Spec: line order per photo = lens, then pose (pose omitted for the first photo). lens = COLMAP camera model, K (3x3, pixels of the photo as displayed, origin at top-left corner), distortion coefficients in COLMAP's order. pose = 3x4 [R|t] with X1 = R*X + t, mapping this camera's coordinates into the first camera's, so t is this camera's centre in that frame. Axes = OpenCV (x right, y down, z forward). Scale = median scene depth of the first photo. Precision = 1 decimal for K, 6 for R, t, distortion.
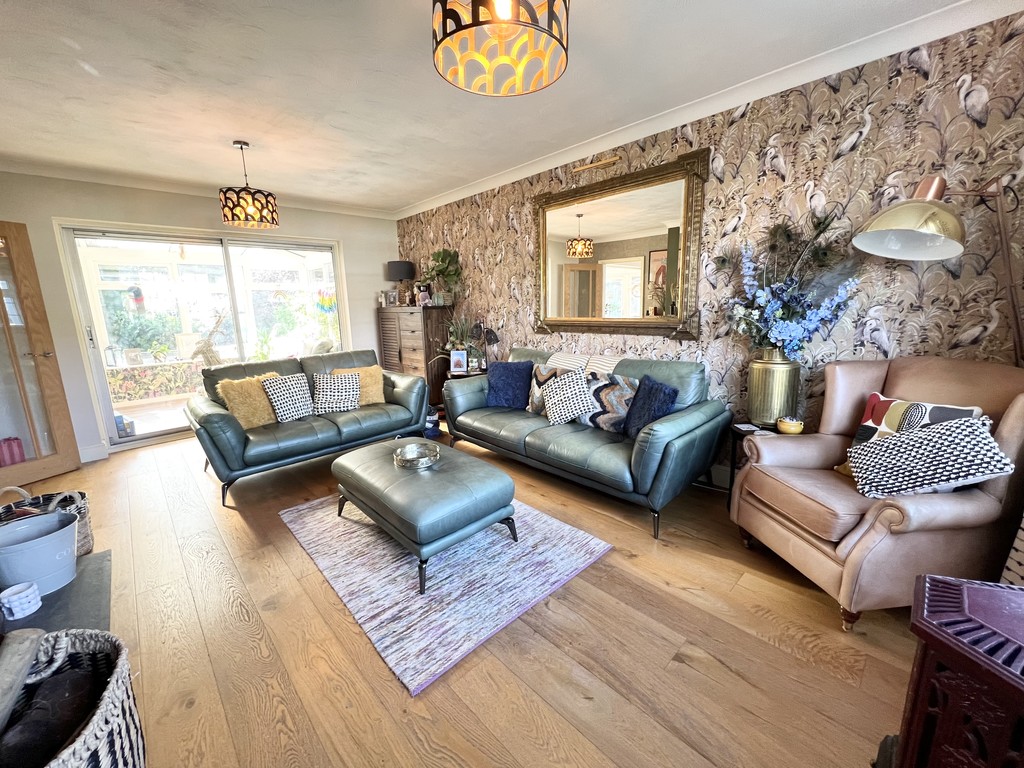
lens RADIAL K [[410.4, 0, 508.9], [0, 410.4, 382.7], [0, 0, 1]] dist [-0.000910, -0.000008]
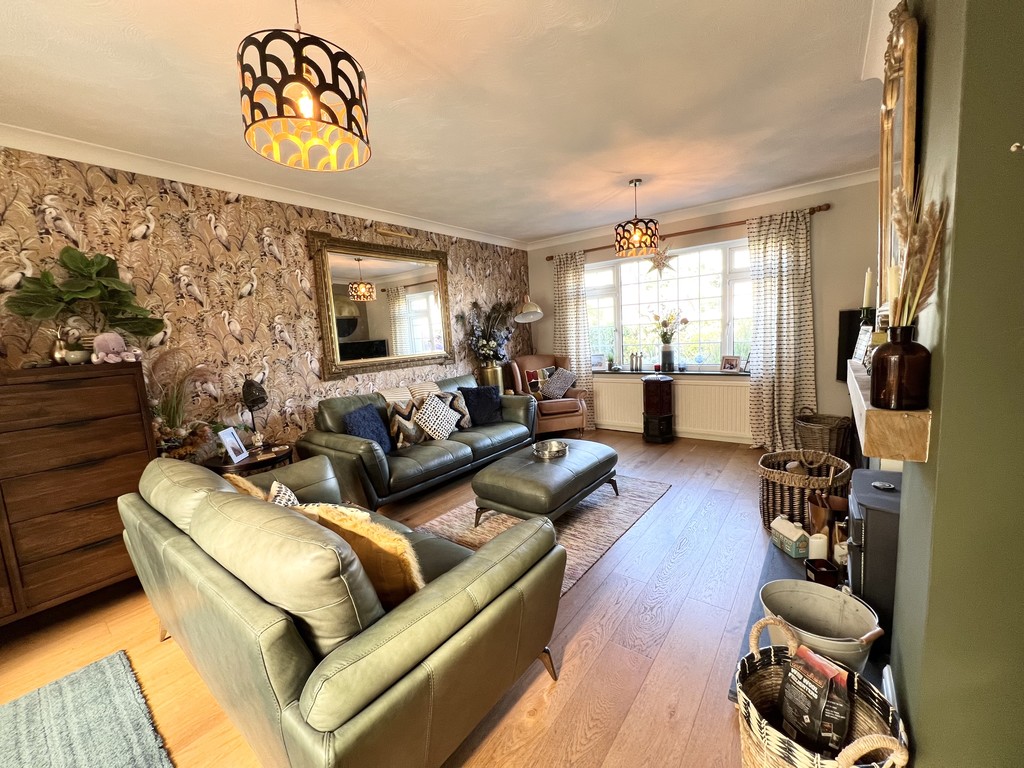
lens RADIAL K [[410.4, 0, 508.9], [0, 410.4, 382.7], [0, 0, 1]] dist [-0.000910, -0.000008]
pose [[-0.146005, -0.091115, 0.985079, -1.041118], [0.243429, 0.961825, 0.125044, -0.157874], [-0.958866, 0.258054, -0.118251, 0.875748]]
